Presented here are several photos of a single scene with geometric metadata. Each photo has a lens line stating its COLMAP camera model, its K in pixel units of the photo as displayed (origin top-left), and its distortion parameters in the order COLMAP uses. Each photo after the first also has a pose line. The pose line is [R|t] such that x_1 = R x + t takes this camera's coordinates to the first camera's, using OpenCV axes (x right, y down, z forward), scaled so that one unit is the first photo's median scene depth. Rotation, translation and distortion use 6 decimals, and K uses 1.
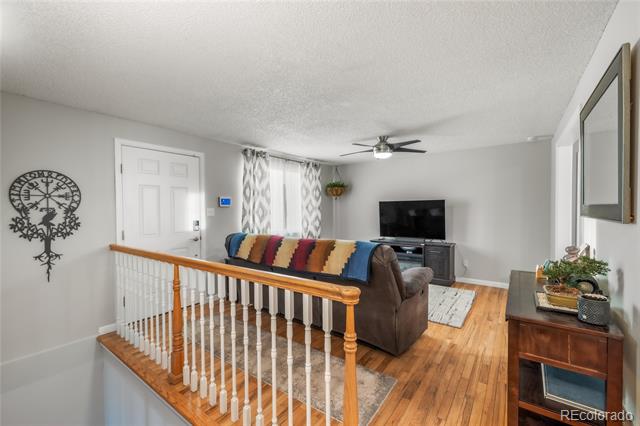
lens RADIAL K [[265.6, 0, 320.9], [0, 265.6, 211.6], [0, 0, 1]] dist [-0.002940, 0.000172]
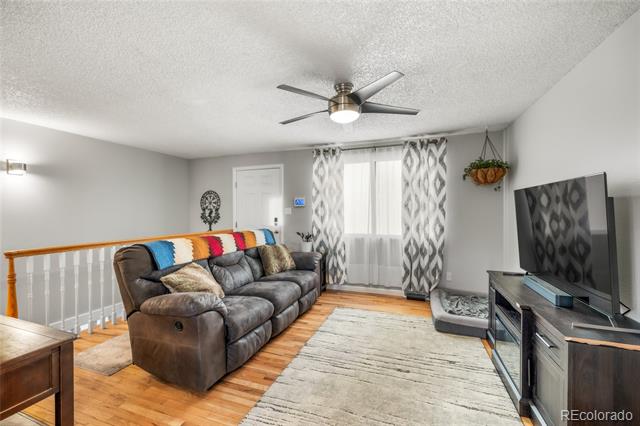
lens RADIAL K [[265.6, 0, 317.1], [0, 265.6, 208.5], [0, 0, 1]] dist [-0.002940, 0.000172]
pose [[0.284461, 0.001036, -0.958687, 0.805910], [-0.001900, 0.999998, 0.000517, -0.012018], [0.958686, 0.001675, 0.284463, 0.807965]]
